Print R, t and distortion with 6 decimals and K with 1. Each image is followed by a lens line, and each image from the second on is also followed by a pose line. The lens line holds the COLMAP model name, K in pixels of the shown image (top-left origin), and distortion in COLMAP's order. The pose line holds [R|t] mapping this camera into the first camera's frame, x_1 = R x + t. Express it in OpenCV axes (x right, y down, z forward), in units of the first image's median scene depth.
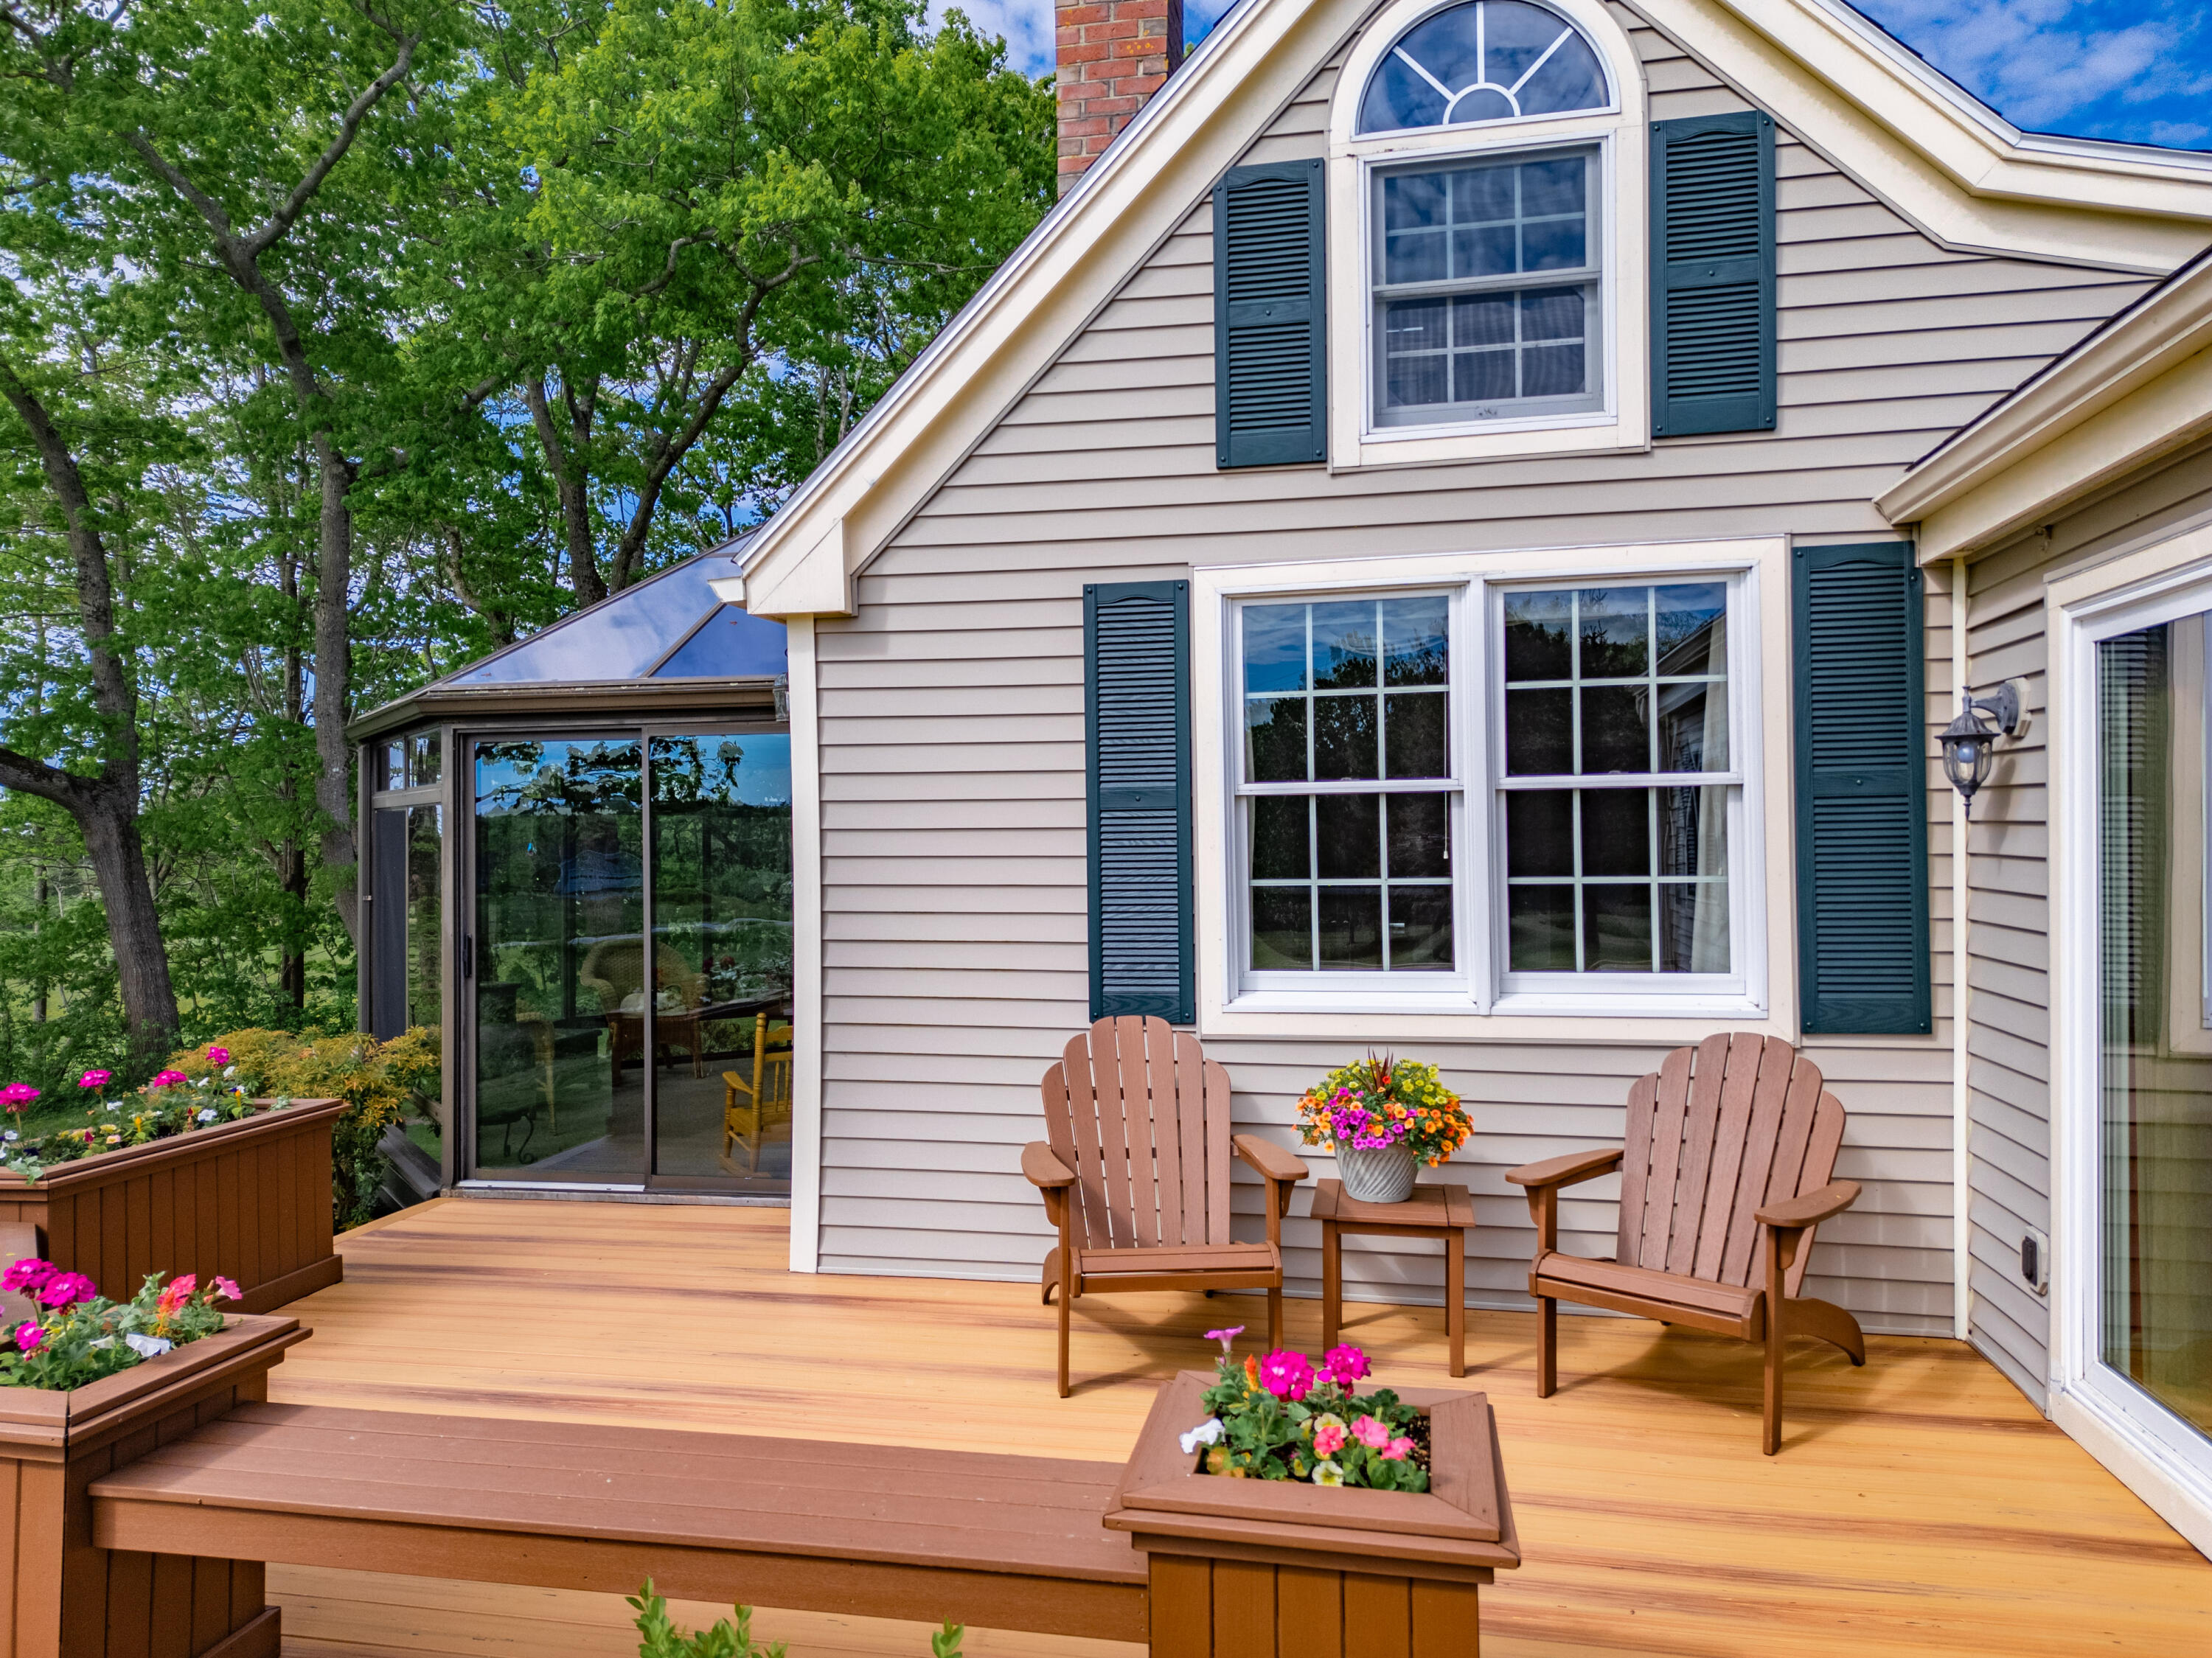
lens RADIAL K [[1565.3, 0, 1086.6], [0, 1565.3, 822.9], [0, 0, 1]] dist [0.029753, -0.010895]
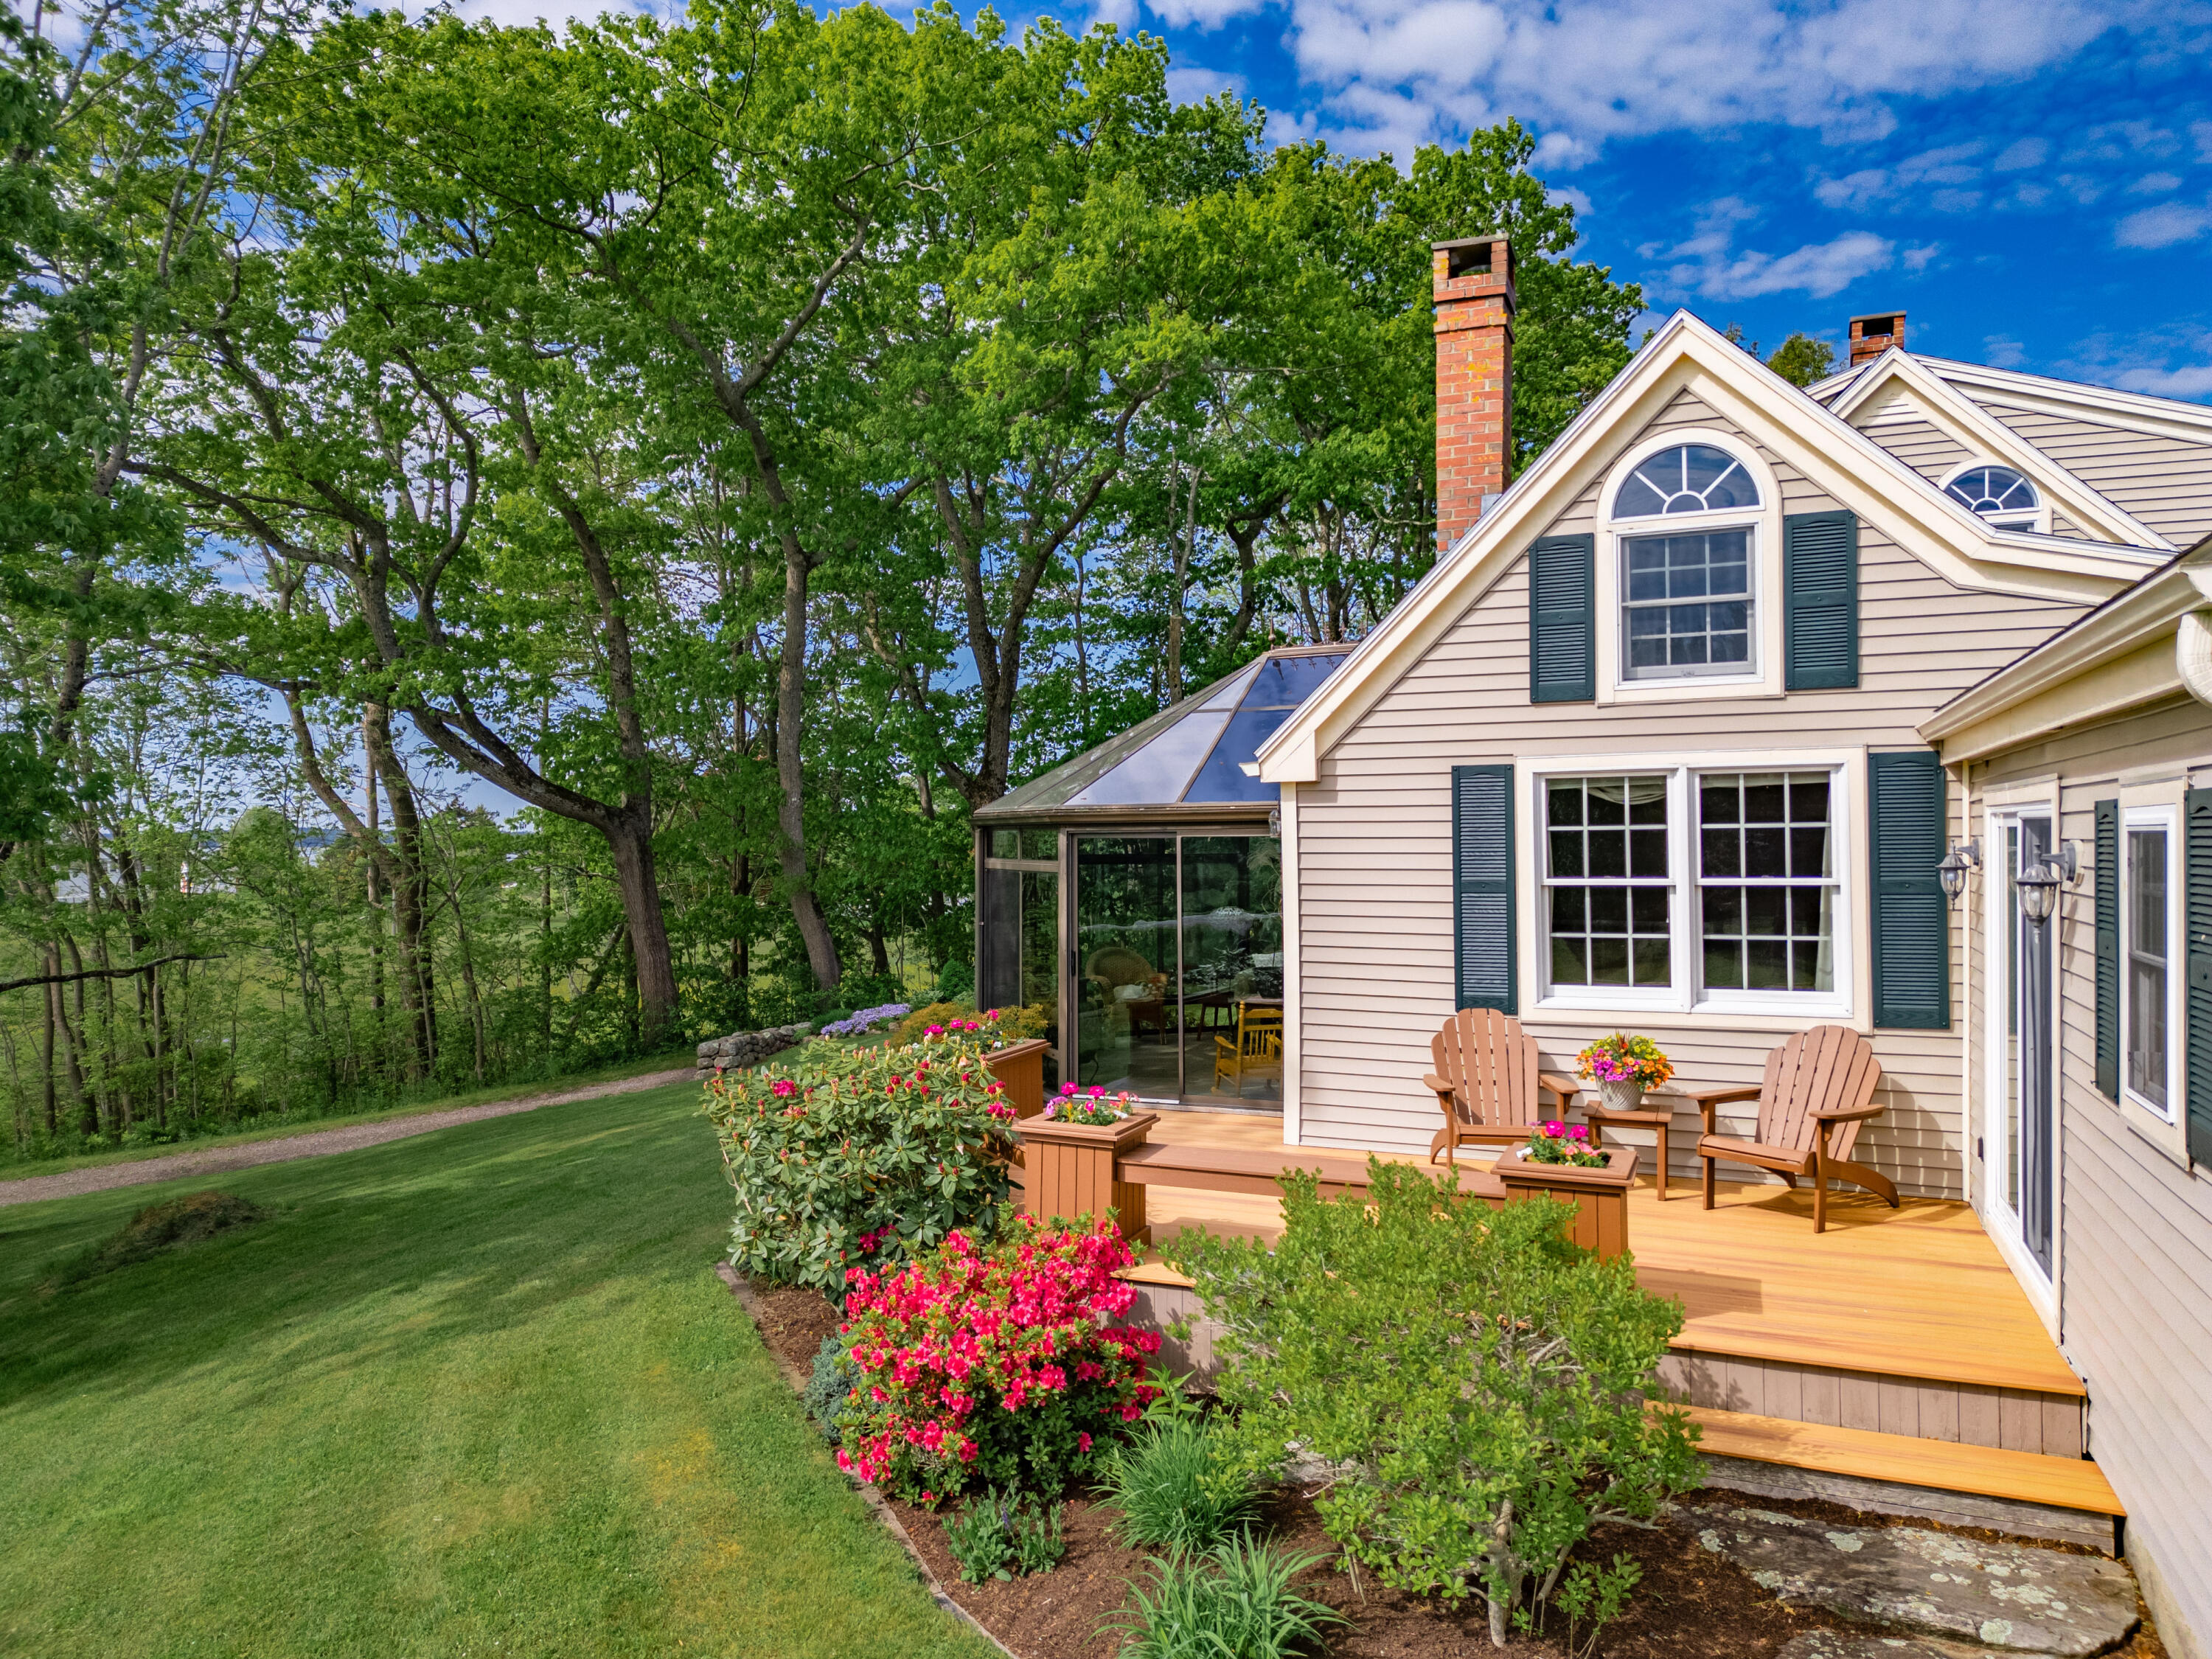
lens RADIAL K [[1565.4, 0, 1073.9], [0, 1565.4, 827.2], [0, 0, 1]] dist [0.029753, -0.010895]
pose [[0.980237, 0.001367, -0.197821, -0.074527], [-0.000600, 0.999992, 0.003937, -0.093588], [0.197825, -0.003740, 0.980230, -0.876212]]
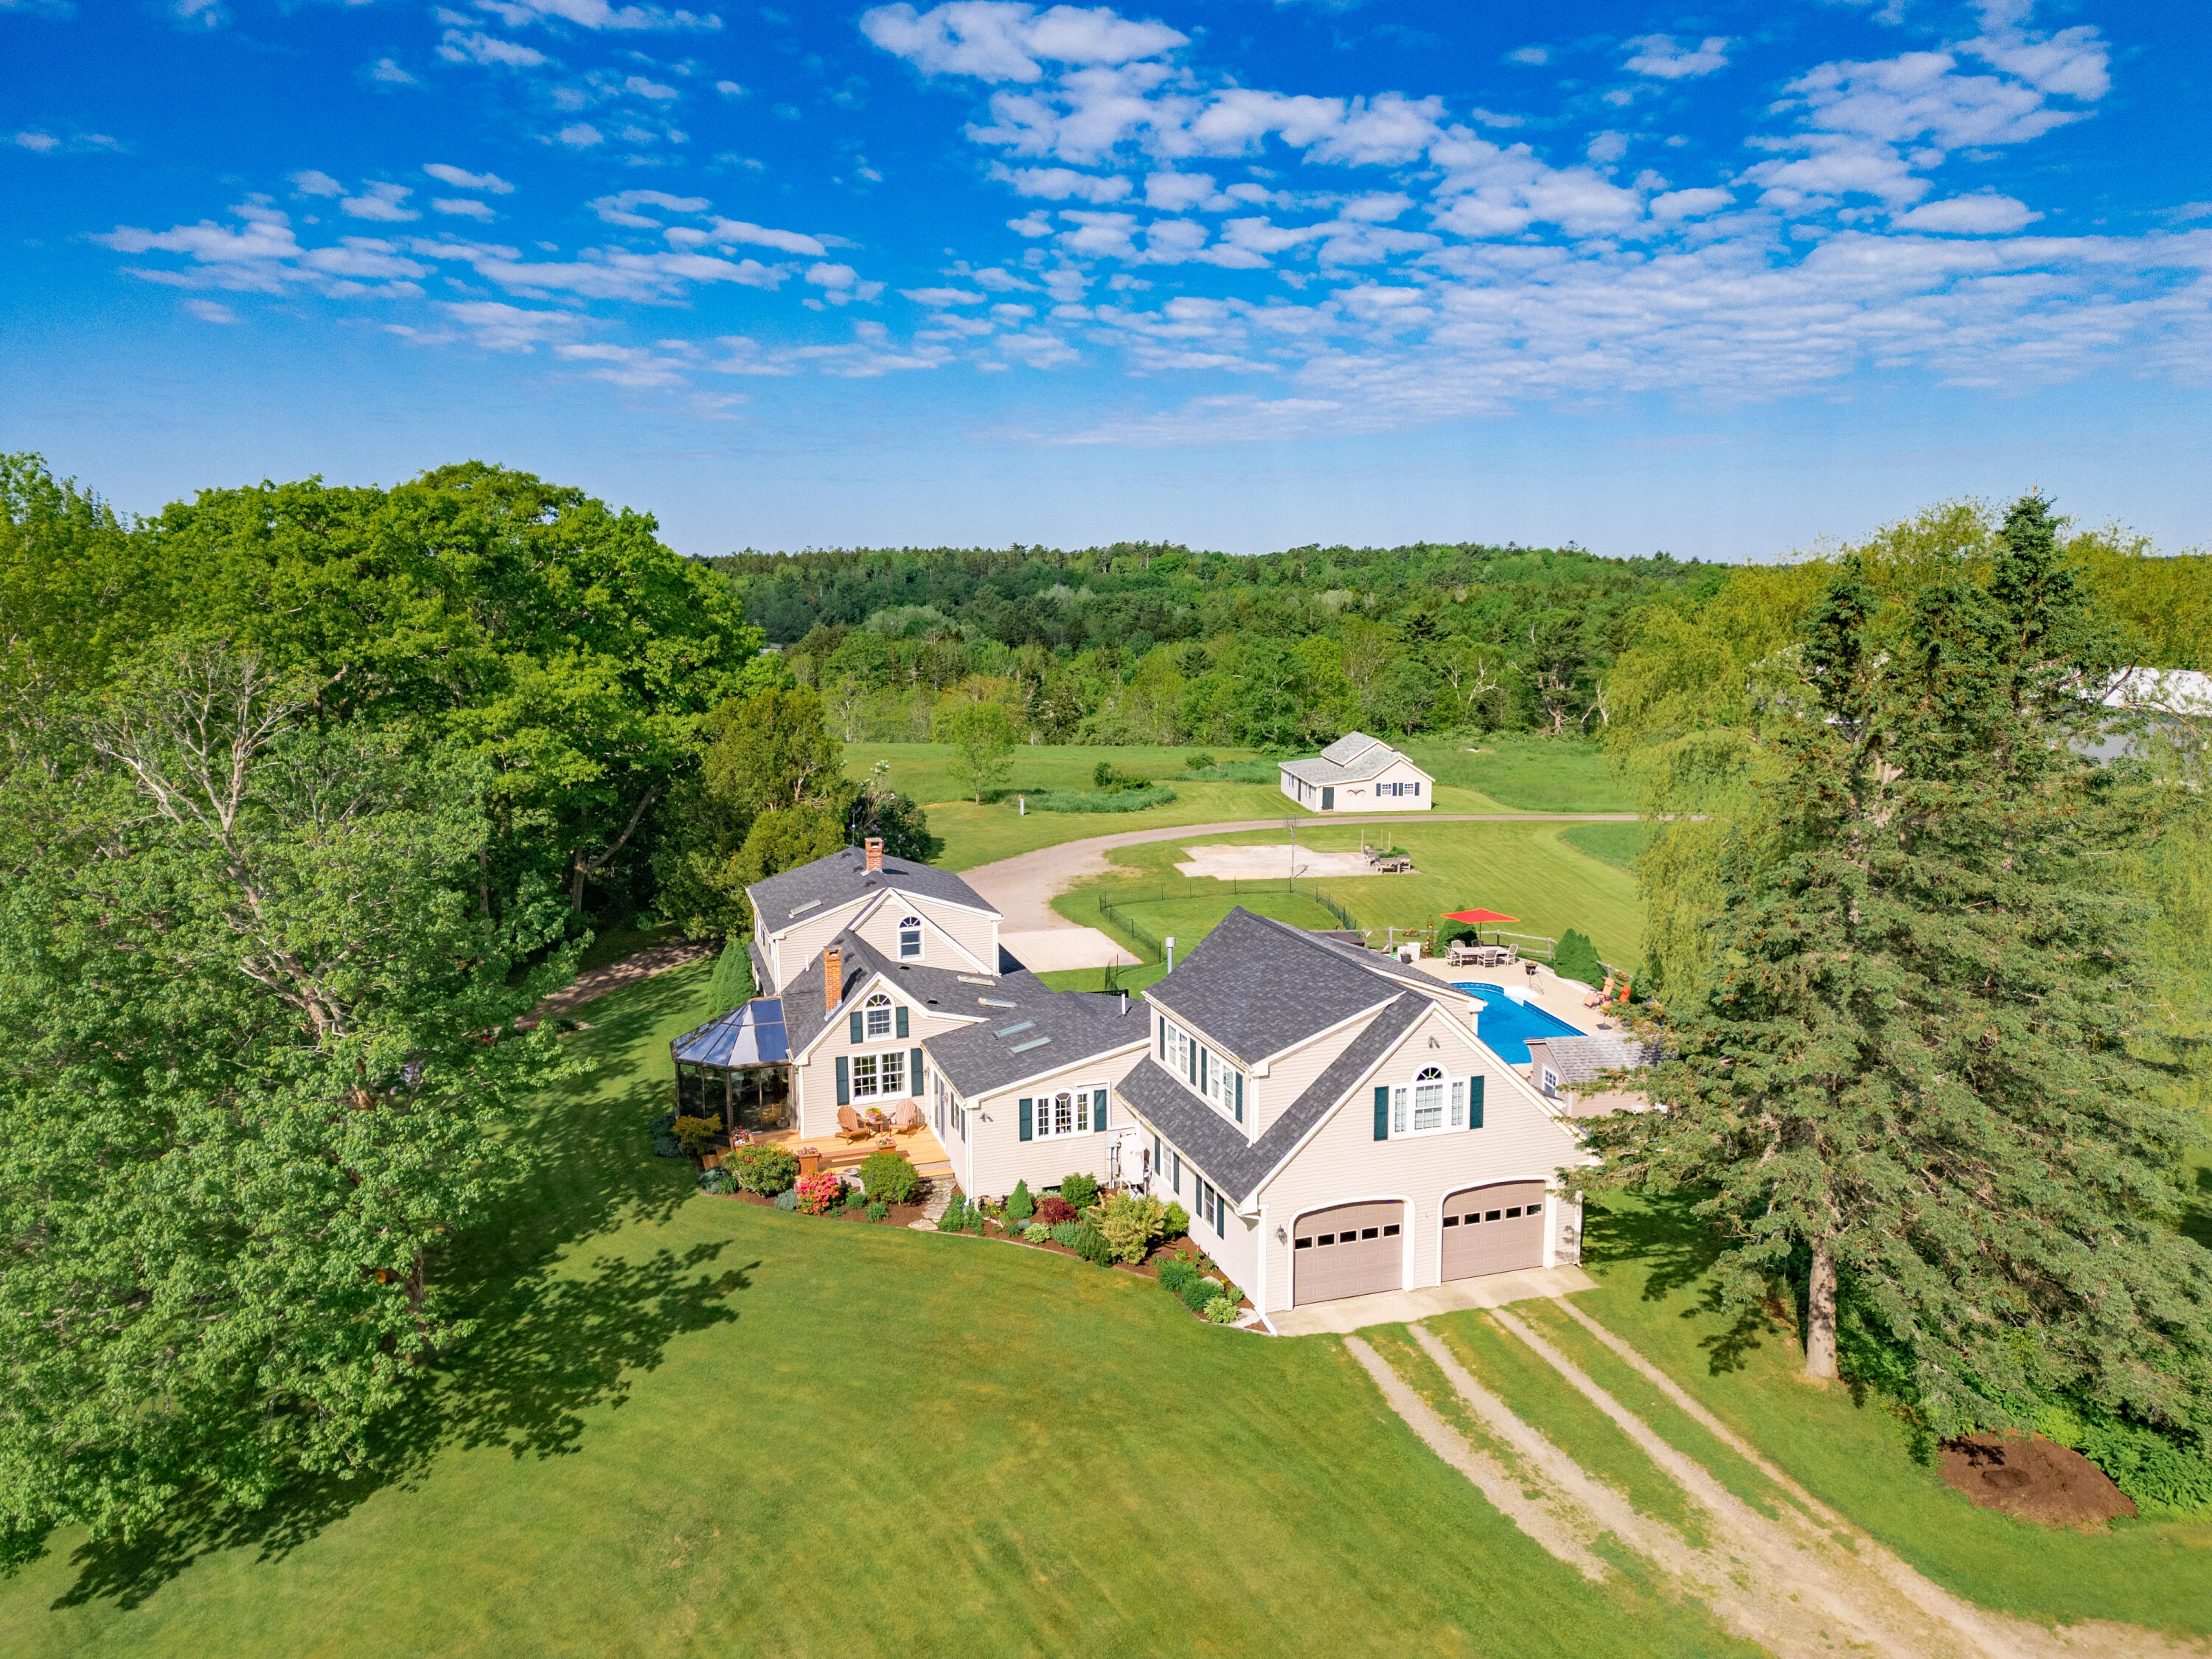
lens RADIAL K [[1565.4, 0, 1104.6], [0, 1565.4, 824.6], [0, 0, 1]] dist [0.029753, -0.010895]
pose [[0.861944, -0.075089, 0.501413, -3.123963], [-0.000901, 0.988744, 0.149617, -2.861670], [-0.507003, -0.129413, 0.852174, -7.341156]]
